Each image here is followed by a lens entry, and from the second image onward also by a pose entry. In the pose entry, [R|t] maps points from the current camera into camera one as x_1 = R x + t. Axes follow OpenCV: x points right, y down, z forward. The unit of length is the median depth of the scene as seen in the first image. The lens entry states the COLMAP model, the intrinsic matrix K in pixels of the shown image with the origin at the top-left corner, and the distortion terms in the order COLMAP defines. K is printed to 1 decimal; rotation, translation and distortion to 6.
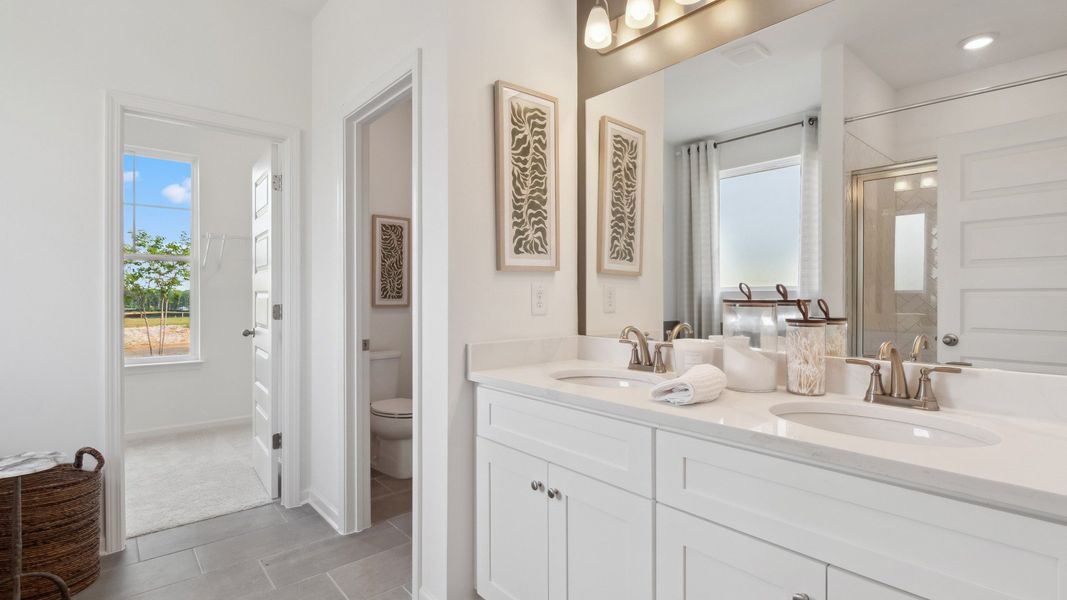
lens RADIAL K [[501.3, 0, 533.7], [0, 501.3, 291.5], [0, 0, 1]] dist [0.000732, -0.001215]
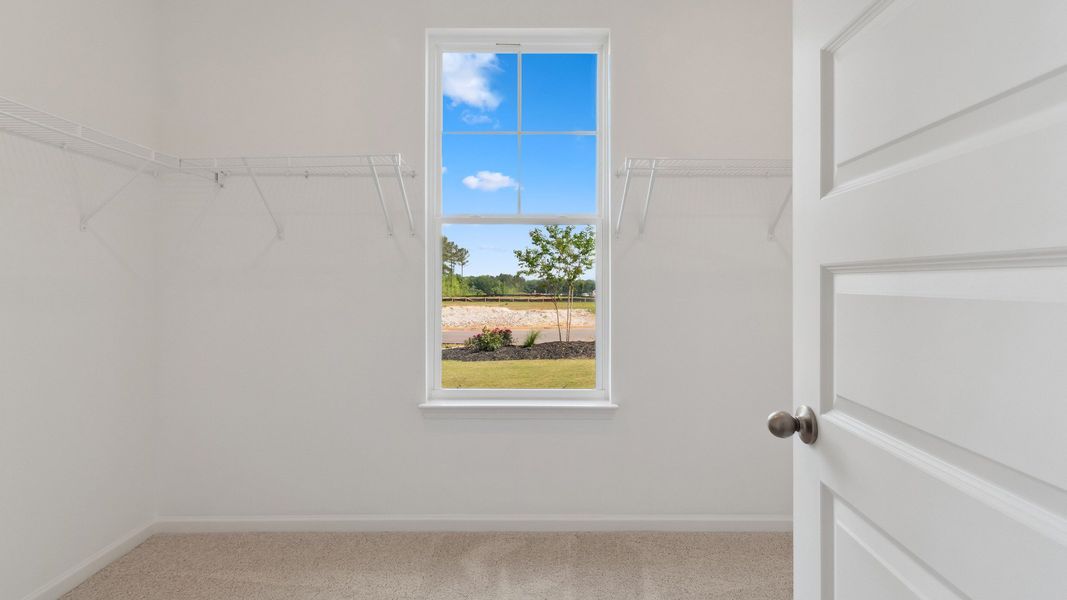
lens RADIAL K [[484.1, 0, 536.9], [0, 484.1, 296.7], [0, 0, 1]] dist [0.000633, -0.000230]
pose [[0.758188, 0.011993, -0.651925, -0.772522], [0.011881, 0.999411, 0.032203, 0.006150], [0.651928, -0.032162, 0.757599, 1.102242]]
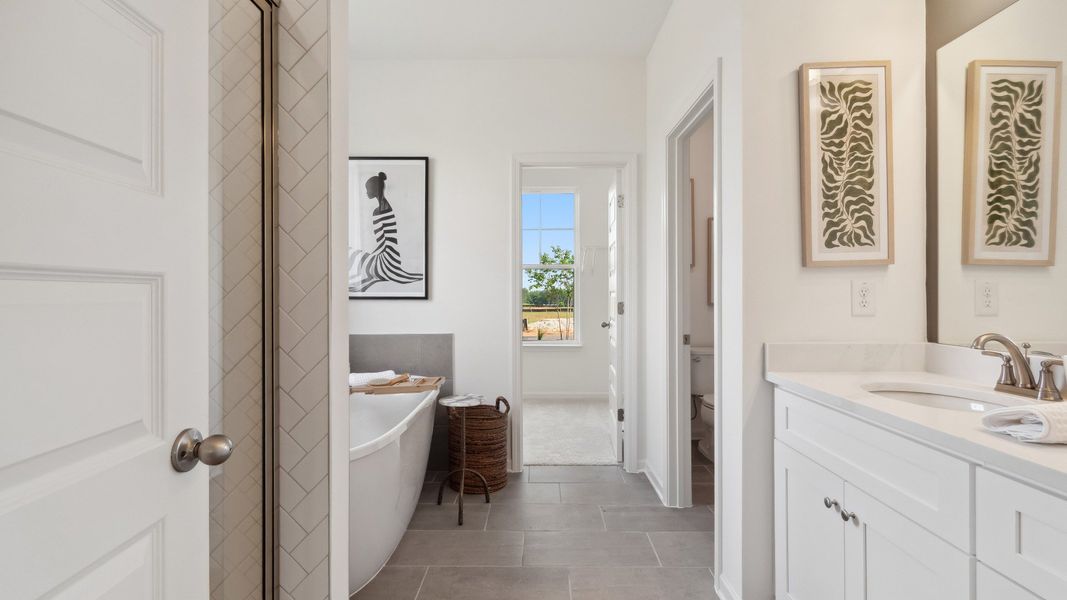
lens RADIAL K [[475.8, 0, 537.0], [0, 475.8, 290.7], [0, 0, 1]] dist [0.003779, -0.000692]
pose [[0.754324, -0.008474, -0.656448, 0.110047], [0.008697, 0.999958, -0.002914, 0.000398], [0.656445, -0.003511, 0.754366, 0.001144]]
